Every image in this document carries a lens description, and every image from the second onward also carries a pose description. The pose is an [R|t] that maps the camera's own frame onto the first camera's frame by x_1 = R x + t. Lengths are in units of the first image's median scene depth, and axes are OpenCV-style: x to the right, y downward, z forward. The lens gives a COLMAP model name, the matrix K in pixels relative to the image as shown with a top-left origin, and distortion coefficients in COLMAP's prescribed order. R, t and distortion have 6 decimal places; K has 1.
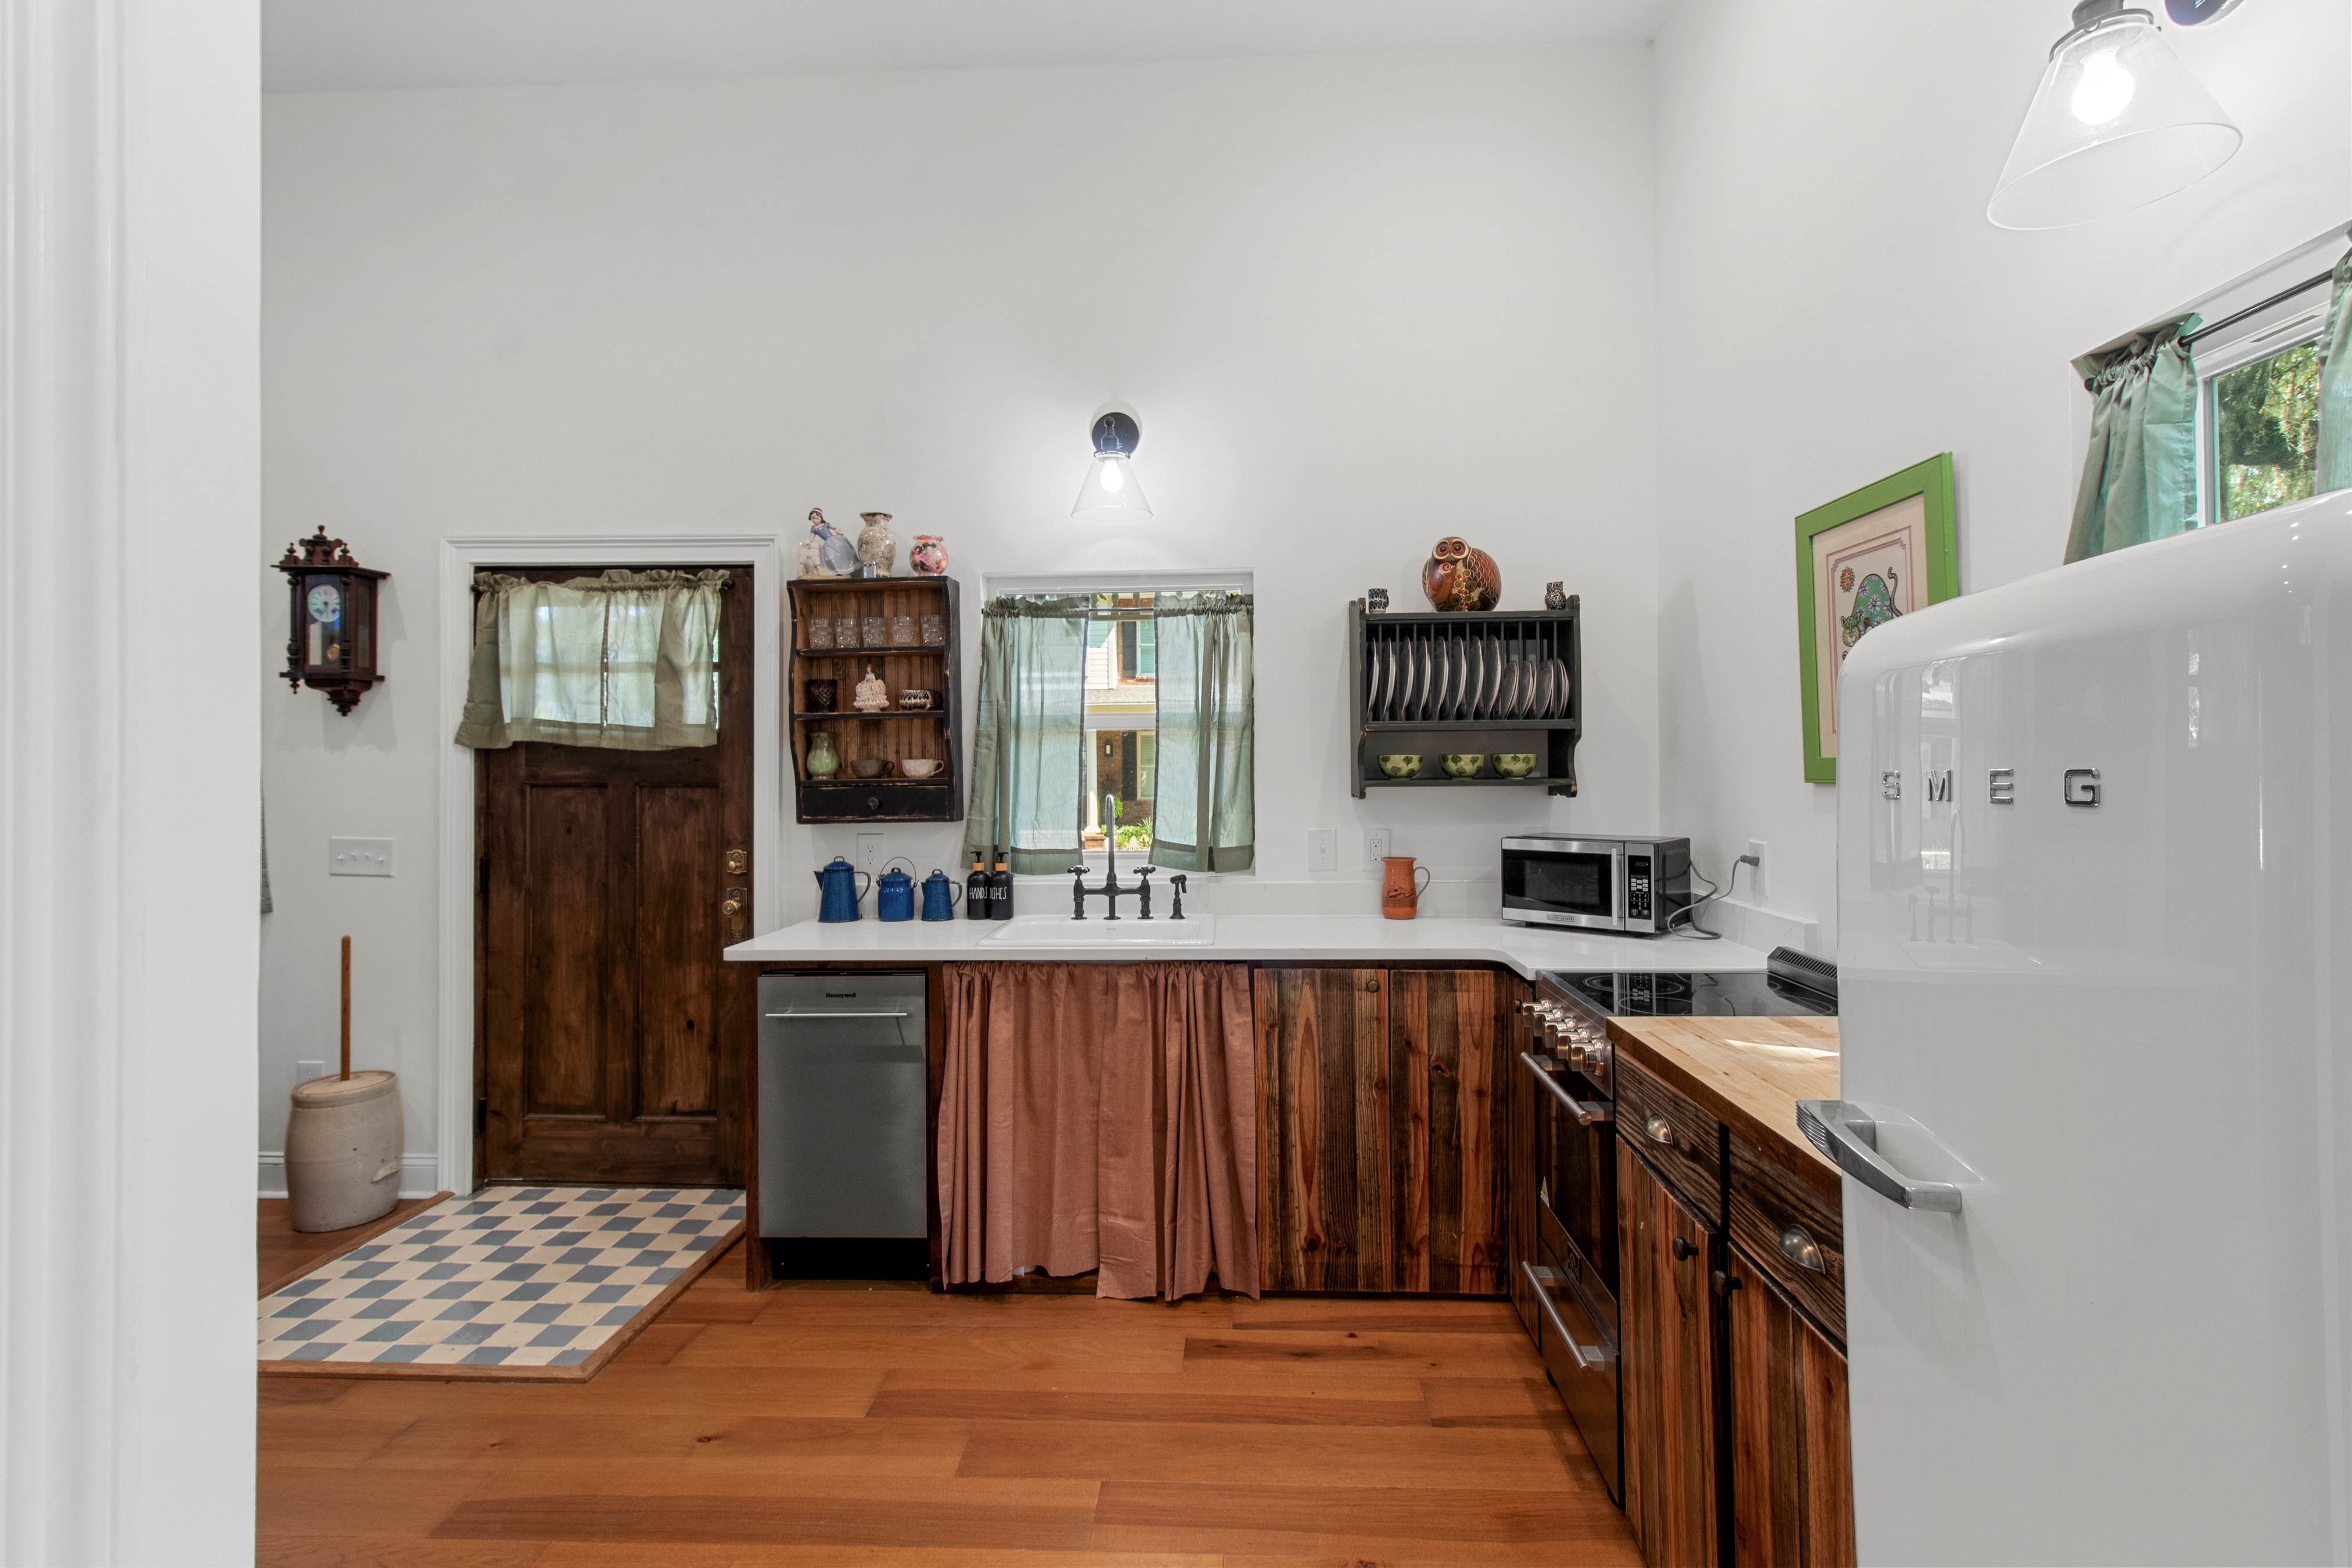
lens RADIAL K [[1082.5, 0, 1192.2], [0, 1082.5, 748.9], [0, 0, 1]] dist [0.001645, 0.000101]
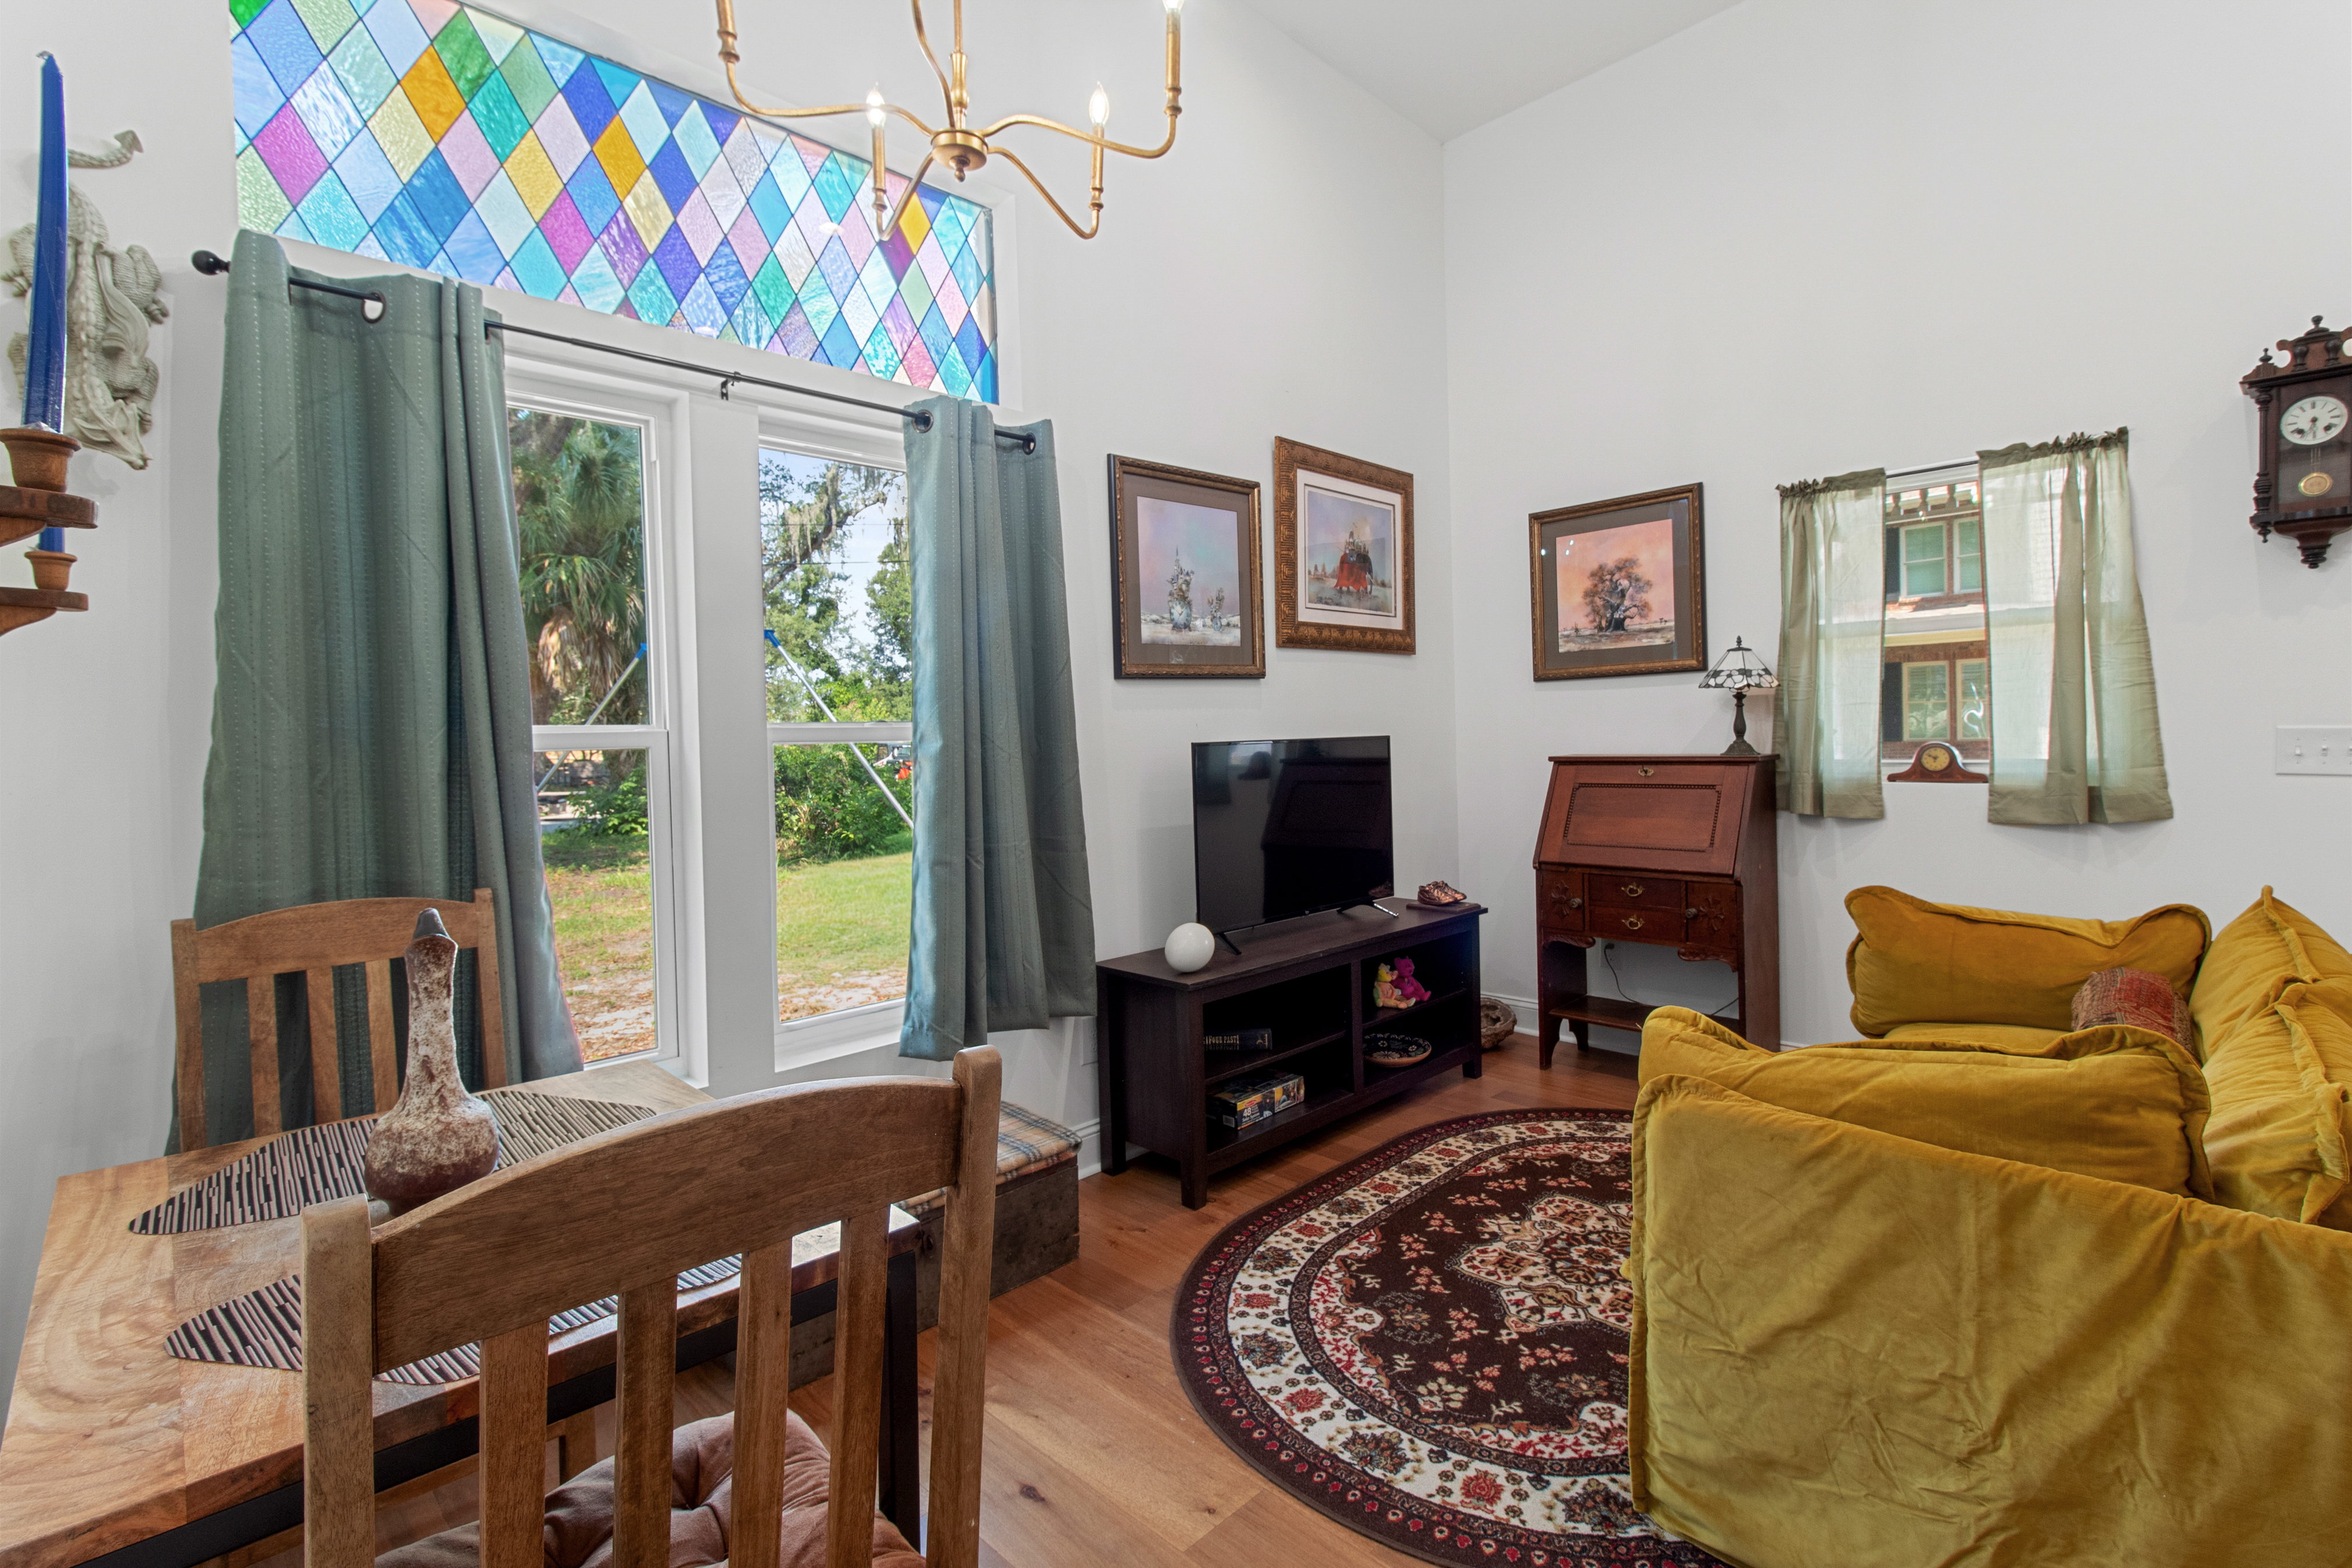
lens RADIAL K [[1073.2, 0, 1190.0], [0, 1073.2, 765.8], [0, 0, 1]] dist [0.002870, -0.000081]
pose [[0.737627, 0.003974, -0.675197, -0.885172], [0.038482, 0.998110, 0.047914, 0.043282], [0.674111, -0.061326, 0.736080, -0.112021]]
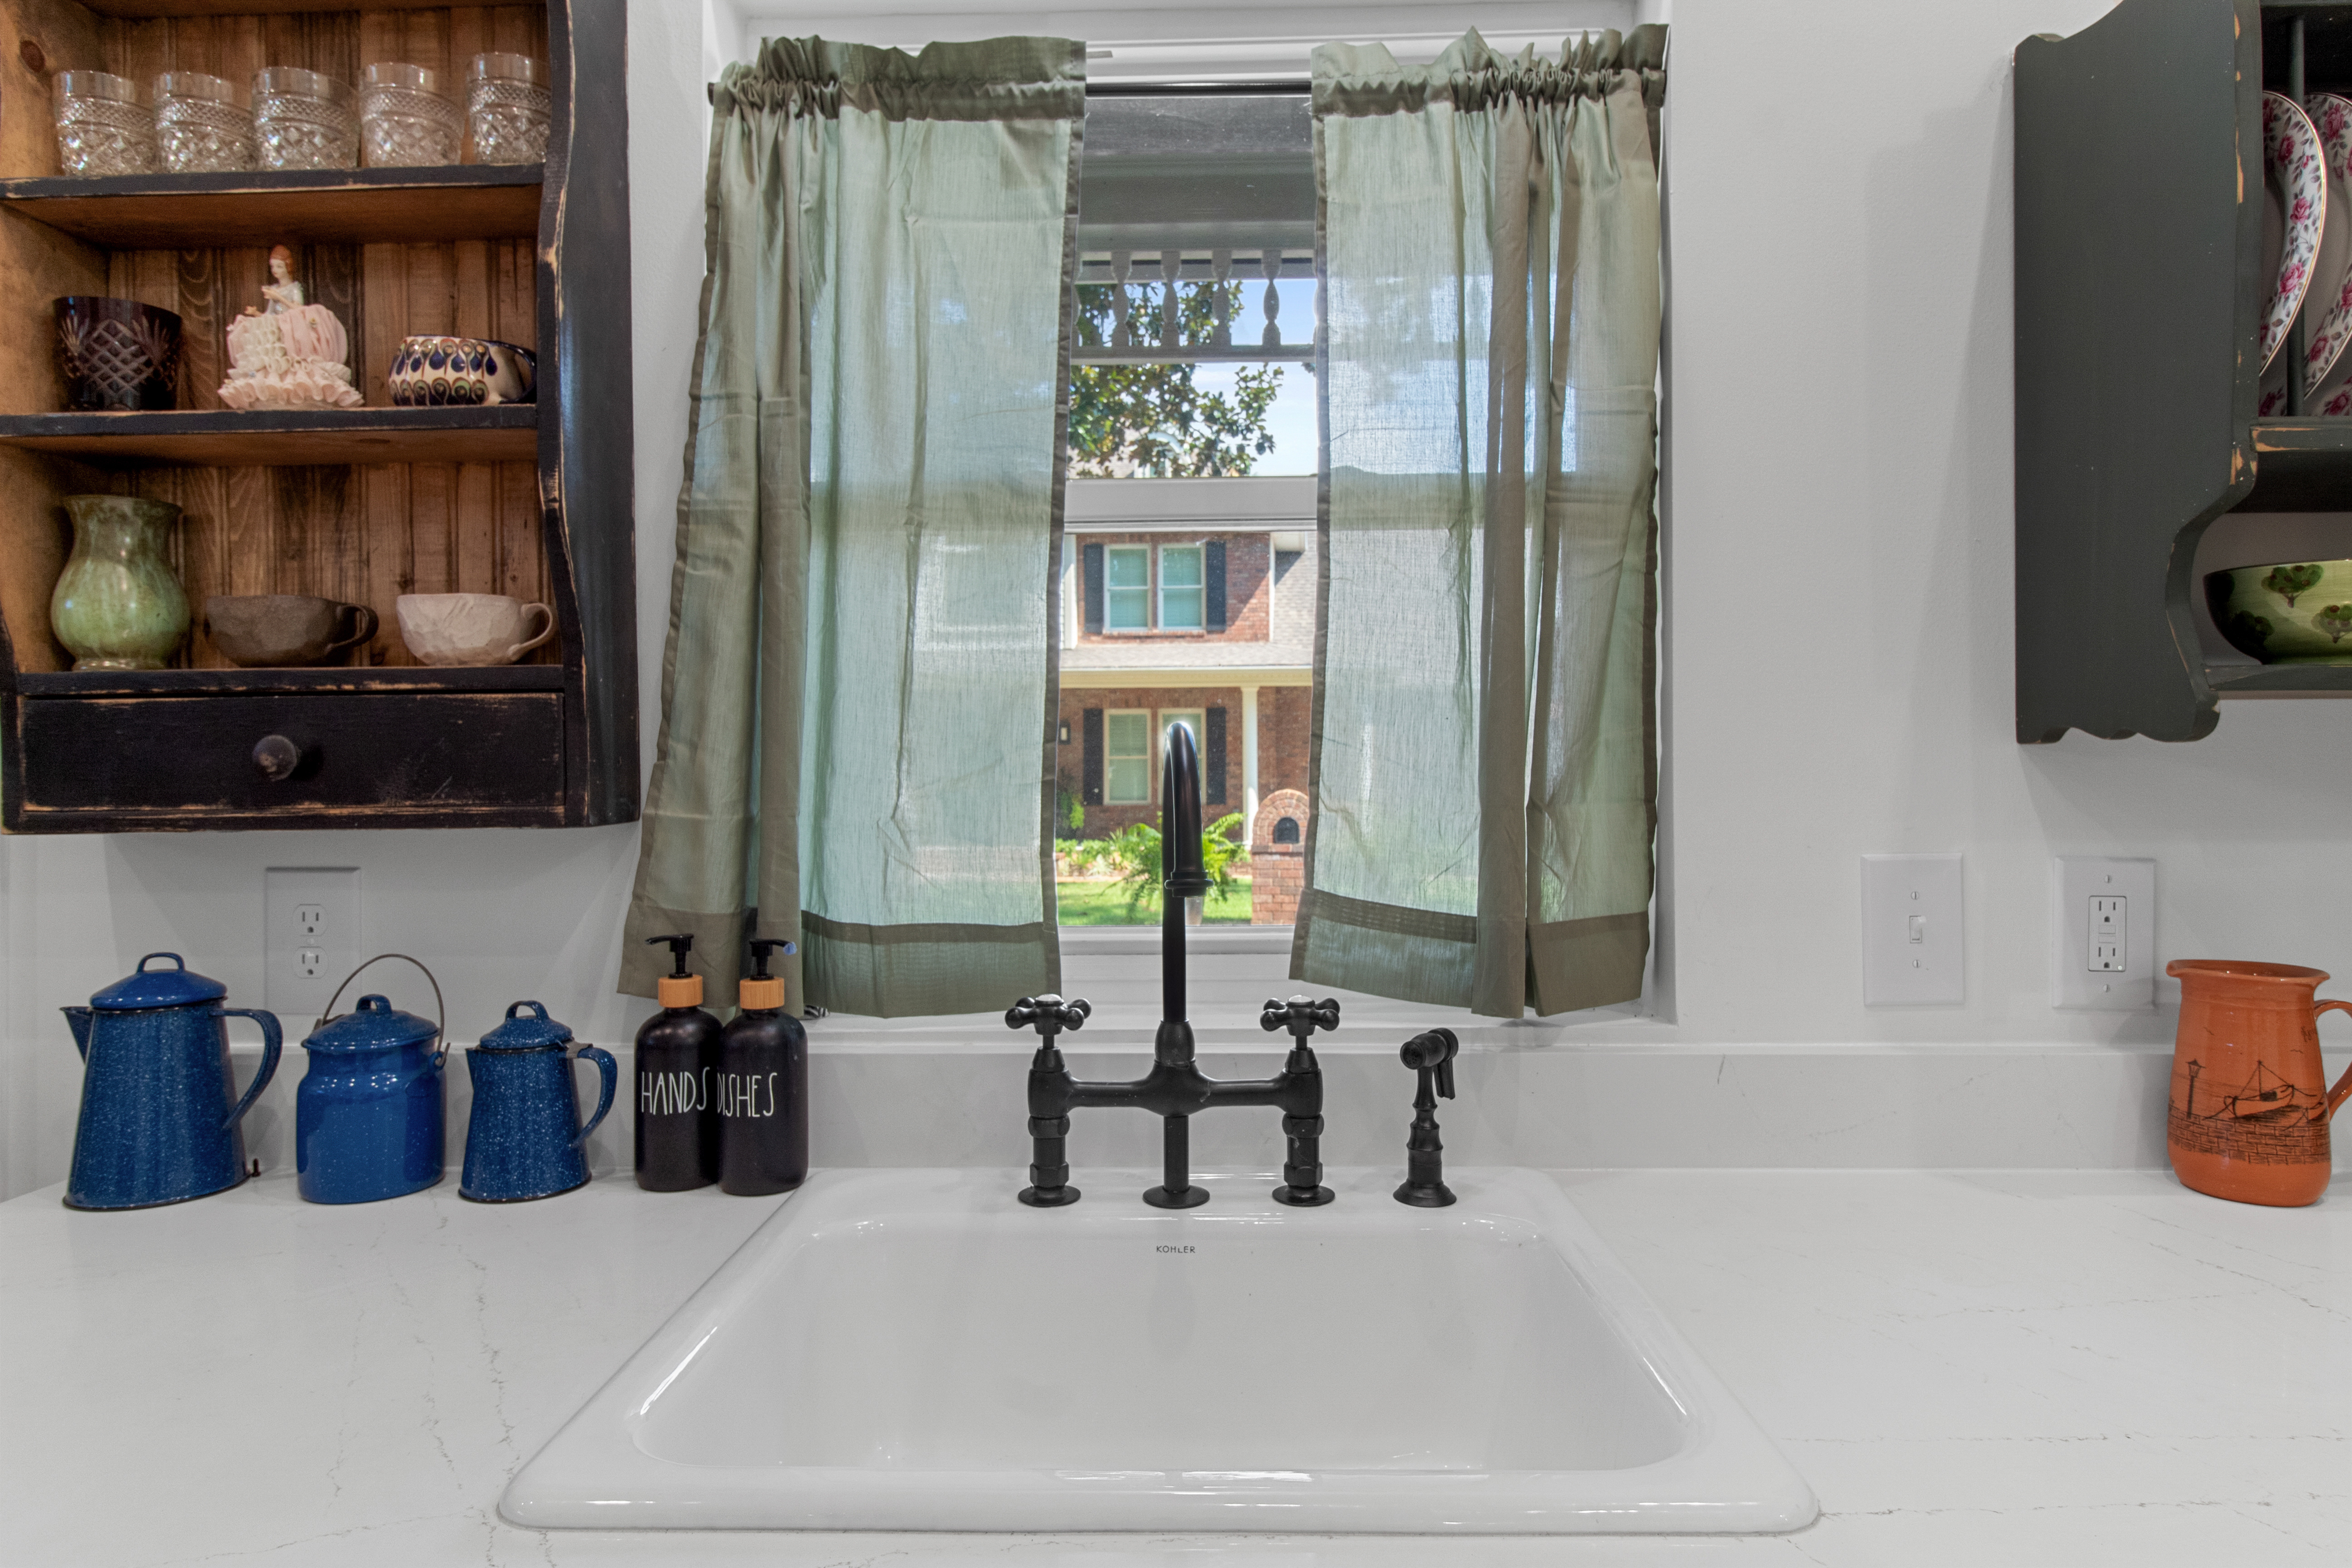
lens RADIAL K [[1396.1, 0, 1192.4], [0, 1396.1, 746.8], [0, 0, 1]] dist [0.004217, -0.001939]
pose [[0.999841, 0.004688, 0.017183, -0.073986], [-0.004759, 0.999980, 0.004074, 0.044629], [-0.017163, -0.004155, 0.999844, 0.642258]]
